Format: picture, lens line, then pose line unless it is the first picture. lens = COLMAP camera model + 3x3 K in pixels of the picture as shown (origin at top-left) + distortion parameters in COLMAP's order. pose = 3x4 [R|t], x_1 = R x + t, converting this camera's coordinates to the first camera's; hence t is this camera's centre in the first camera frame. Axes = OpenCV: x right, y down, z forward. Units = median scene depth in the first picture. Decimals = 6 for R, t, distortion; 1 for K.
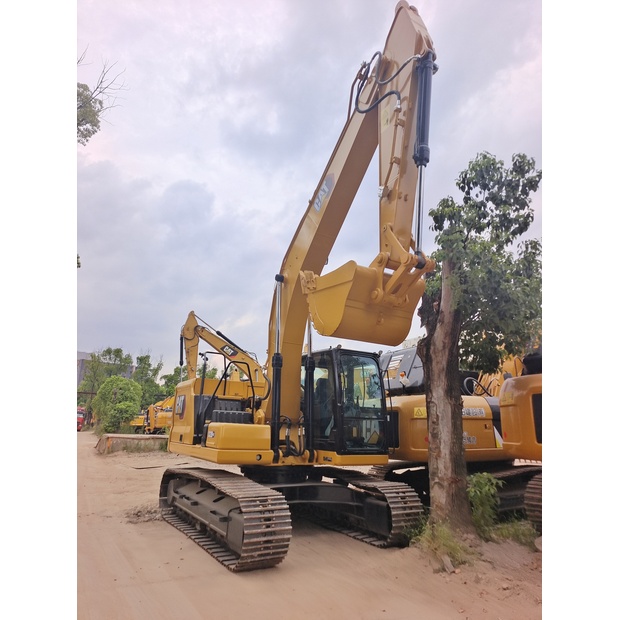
lens RADIAL K [[417.2, 0, 308.0], [0, 417.2, 306.9], [0, 0, 1]] dist [0.037192, -0.030615]
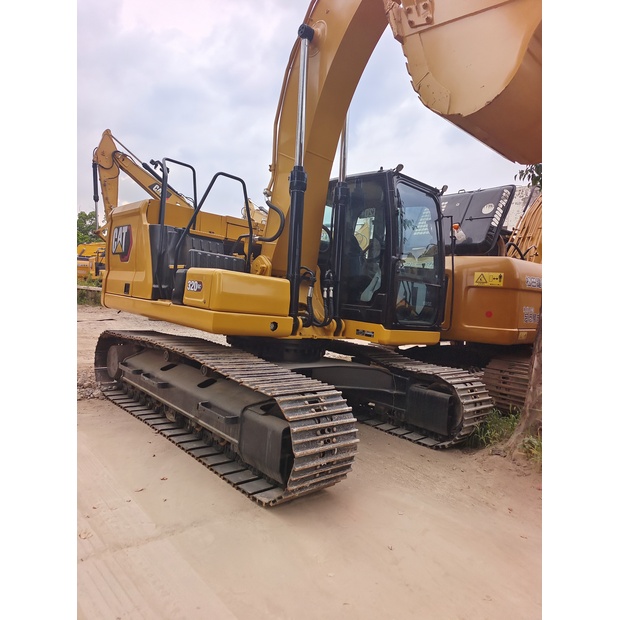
lens RADIAL K [[417.2, 0, 313.8], [0, 417.2, 320.3], [0, 0, 1]] dist [0.037192, -0.030615]
pose [[0.975835, 0.058757, 0.210463, -0.176038], [-0.126444, 0.937371, 0.324574, 0.124973], [-0.178210, -0.343342, 0.922148, 0.372103]]
